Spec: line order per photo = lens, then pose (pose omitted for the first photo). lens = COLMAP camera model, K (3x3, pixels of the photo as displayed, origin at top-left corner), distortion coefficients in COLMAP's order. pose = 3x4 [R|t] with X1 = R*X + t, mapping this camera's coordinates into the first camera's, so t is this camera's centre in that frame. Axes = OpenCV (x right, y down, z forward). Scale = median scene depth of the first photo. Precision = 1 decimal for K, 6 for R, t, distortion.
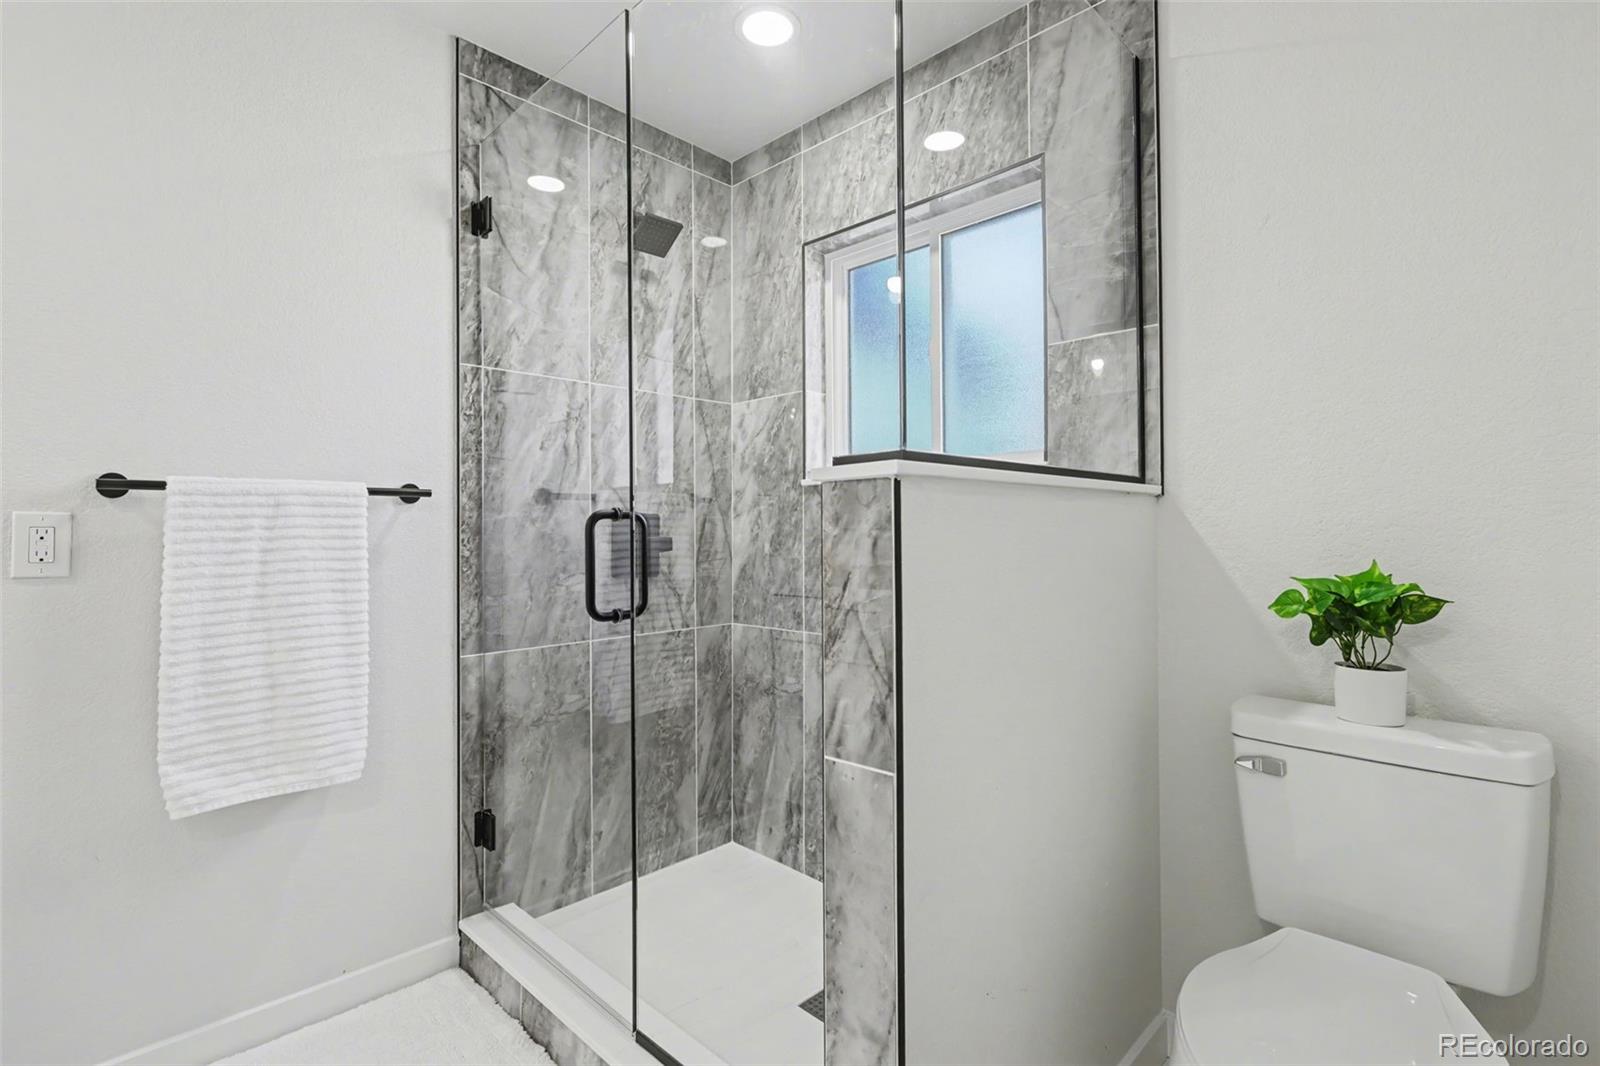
lens RADIAL K [[757.2, 0, 807.1], [0, 757.2, 523.8], [0, 0, 1]] dist [0.003628, 0.000179]
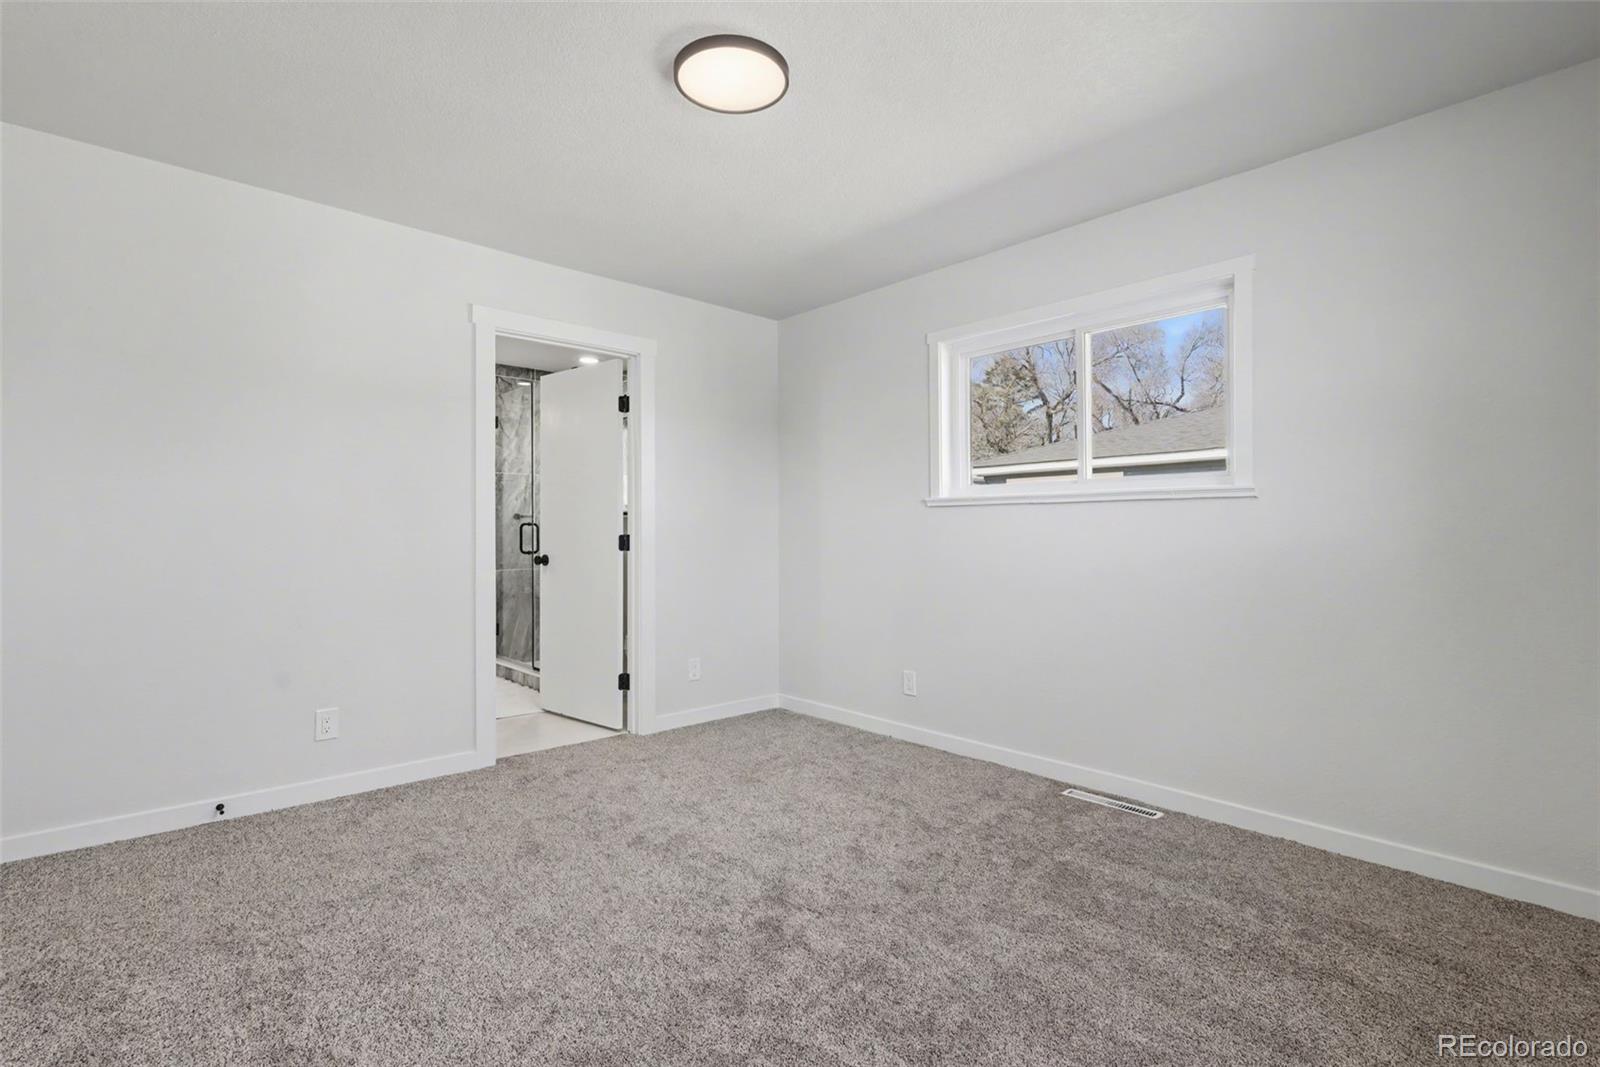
lens RADIAL K [[757.2, 0, 795.5], [0, 757.2, 538.6], [0, 0, 1]] dist [0.003628, 0.000179]
pose [[0.997889, 0.008438, -0.064386, 1.116952], [-0.007491, 0.999860, 0.014931, -0.004508], [0.064503, -0.014418, 0.997813, -2.244918]]
